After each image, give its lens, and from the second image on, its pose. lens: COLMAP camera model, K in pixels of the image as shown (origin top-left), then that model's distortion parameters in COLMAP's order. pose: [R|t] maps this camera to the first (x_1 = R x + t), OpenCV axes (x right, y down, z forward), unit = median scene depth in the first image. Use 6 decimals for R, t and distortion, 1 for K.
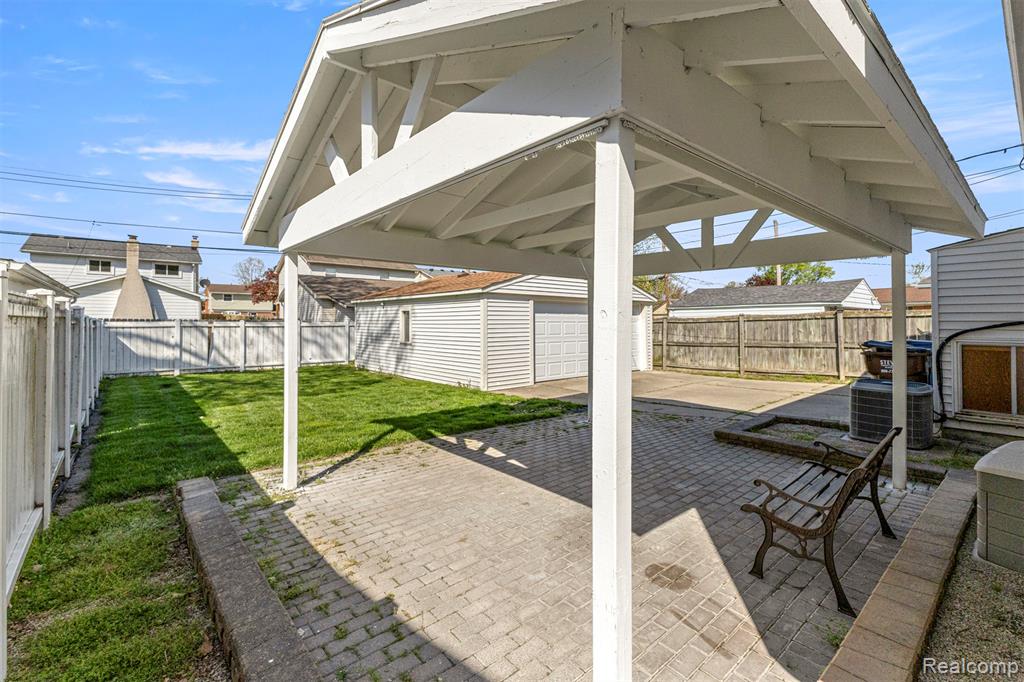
lens RADIAL K [[439.4, 0, 506.5], [0, 439.4, 331.1], [0, 0, 1]] dist [-0.000279, -0.008283]
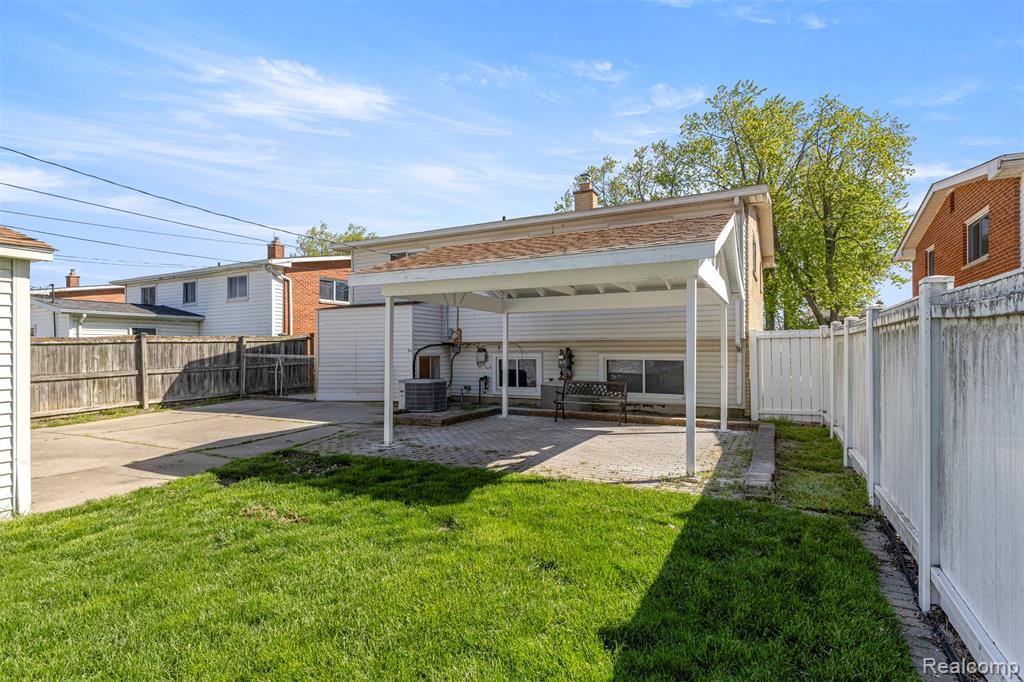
lens RADIAL K [[539.9, 0, 512.0], [0, 539.9, 341.0], [0, 0, 1]] dist [0.000605, -0.000158]
pose [[-0.389611, 0.018471, 0.920794, -0.563465], [0.026045, 0.999620, -0.009032, -0.001617], [-0.920611, 0.020463, -0.389944, 0.682342]]
